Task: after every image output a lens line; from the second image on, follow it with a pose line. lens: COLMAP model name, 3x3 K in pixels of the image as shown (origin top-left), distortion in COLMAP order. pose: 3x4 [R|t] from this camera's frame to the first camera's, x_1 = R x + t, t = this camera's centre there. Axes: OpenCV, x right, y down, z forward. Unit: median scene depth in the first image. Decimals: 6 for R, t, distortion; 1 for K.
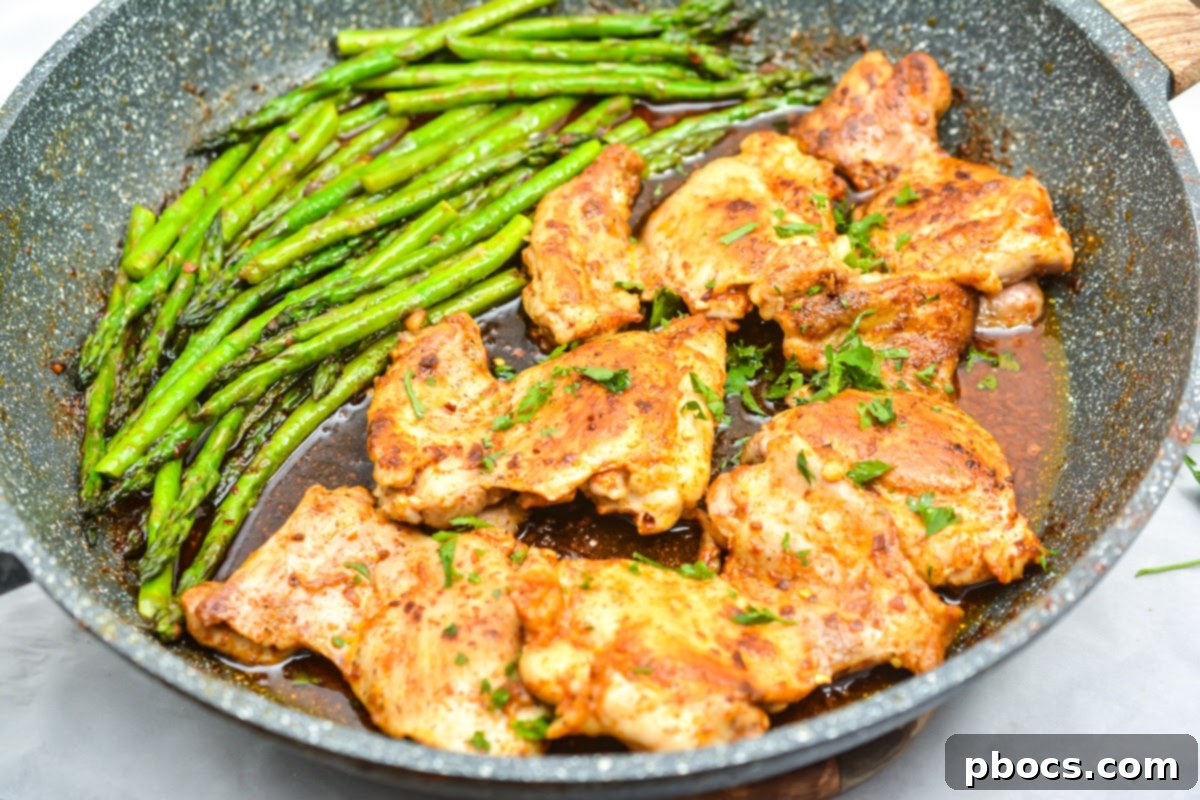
lens RADIAL K [[2160.2, 0, 592.2], [0, 2160.2, 399.7], [0, 0, 1]] dist [0.008926, 0.000000]
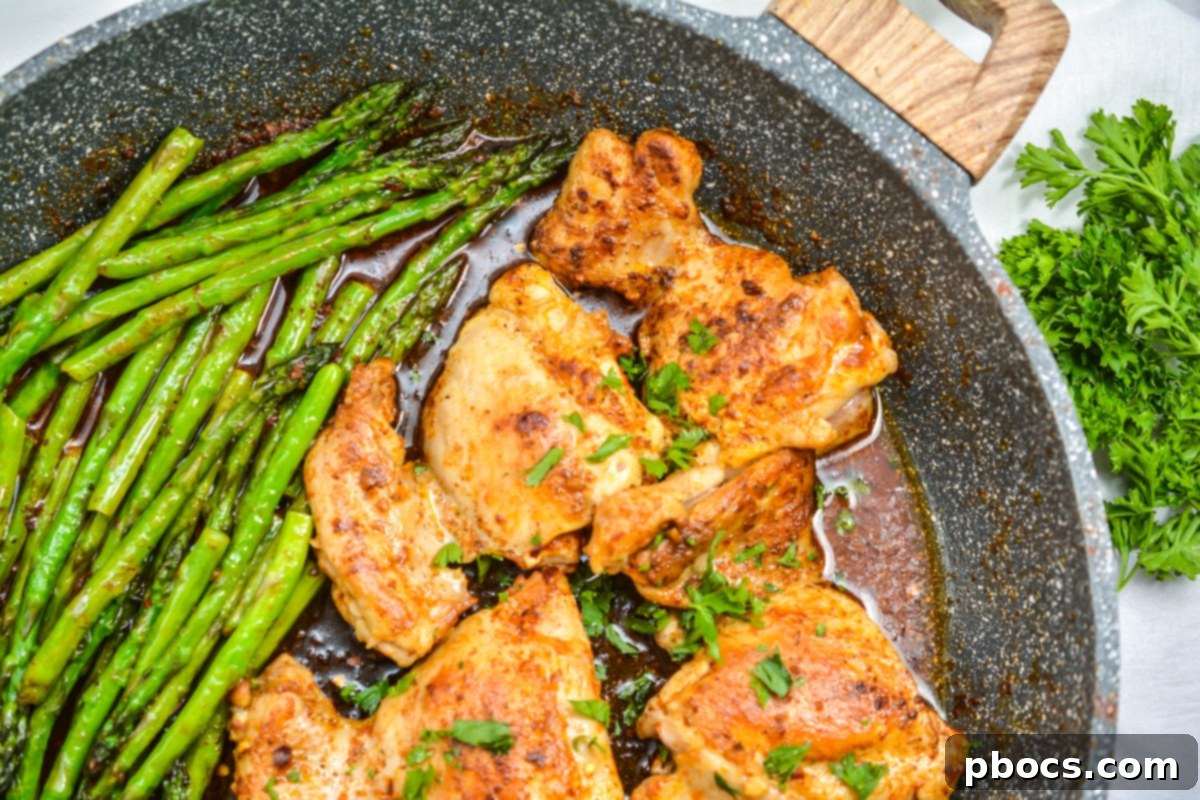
lens RADIAL K [[2160.2, 0, 607.3], [0, 2160.2, 427.1], [0, 0, 1]] dist [0.008926, 0.000000]
pose [[0.930341, -0.357033, 0.083625, 0.024356], [0.258913, 0.801069, 0.539678, -0.575176], [-0.259672, -0.480433, 0.837708, 0.265358]]
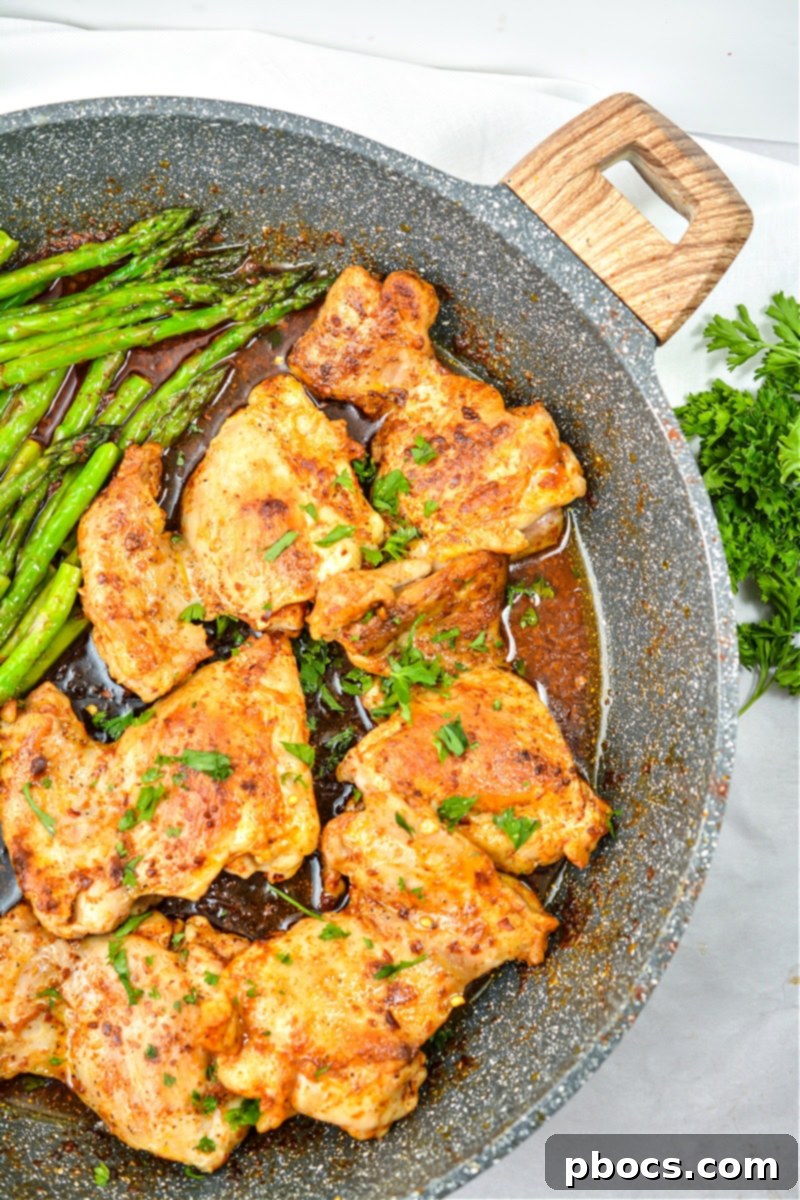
lens RADIAL K [[2160.2, 0, 417.9], [0, 2160.2, 637.4], [0, 0, 1]] dist [0.008926, 0.000000]
pose [[0.959702, -0.268436, 0.083151, 0.033678], [0.173468, 0.798669, 0.576226, -0.652640], [-0.221090, -0.538581, 0.813050, 0.107238]]
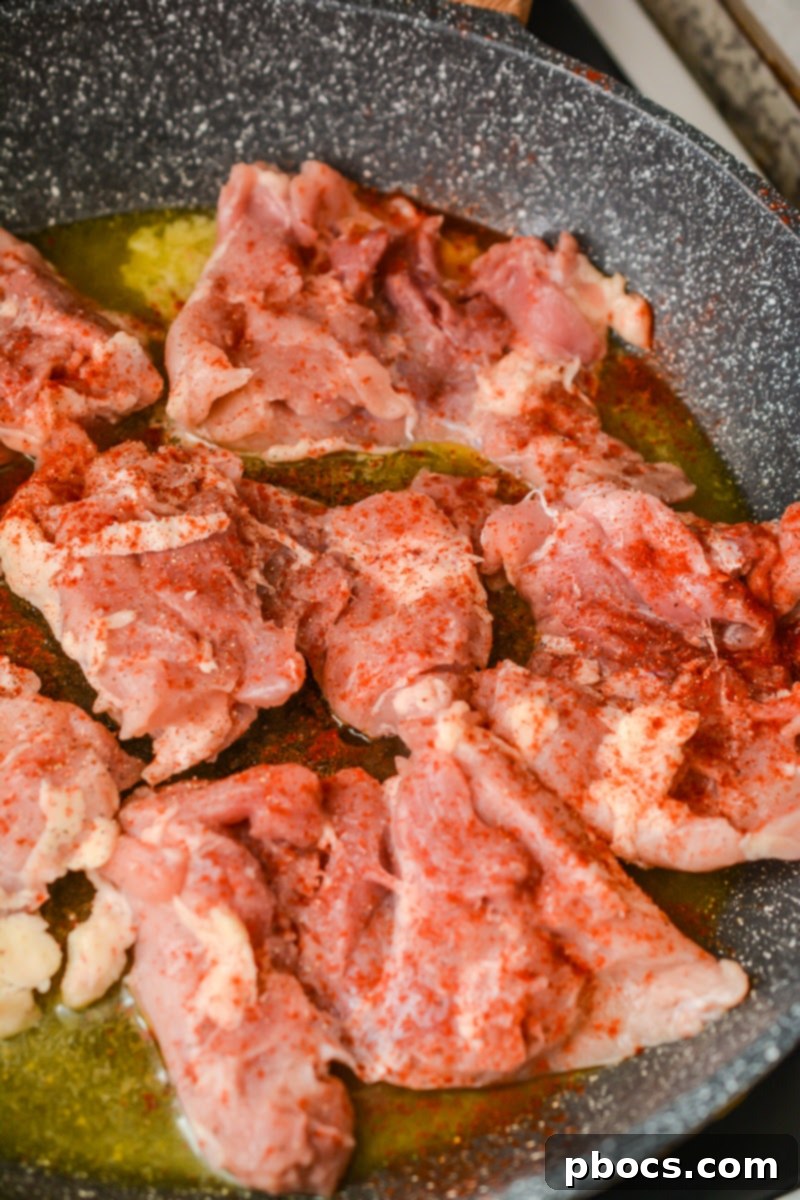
lens RADIAL K [[2160.2, 0, 440.2], [0, 2160.2, 609.1], [0, 0, 1]] dist [0.008926, 0.000000]
pose [[0.655284, -0.593503, 0.467286, -0.342889], [0.522829, 0.802842, 0.286522, -0.230331], [-0.545209, 0.056557, 0.836390, 0.250603]]
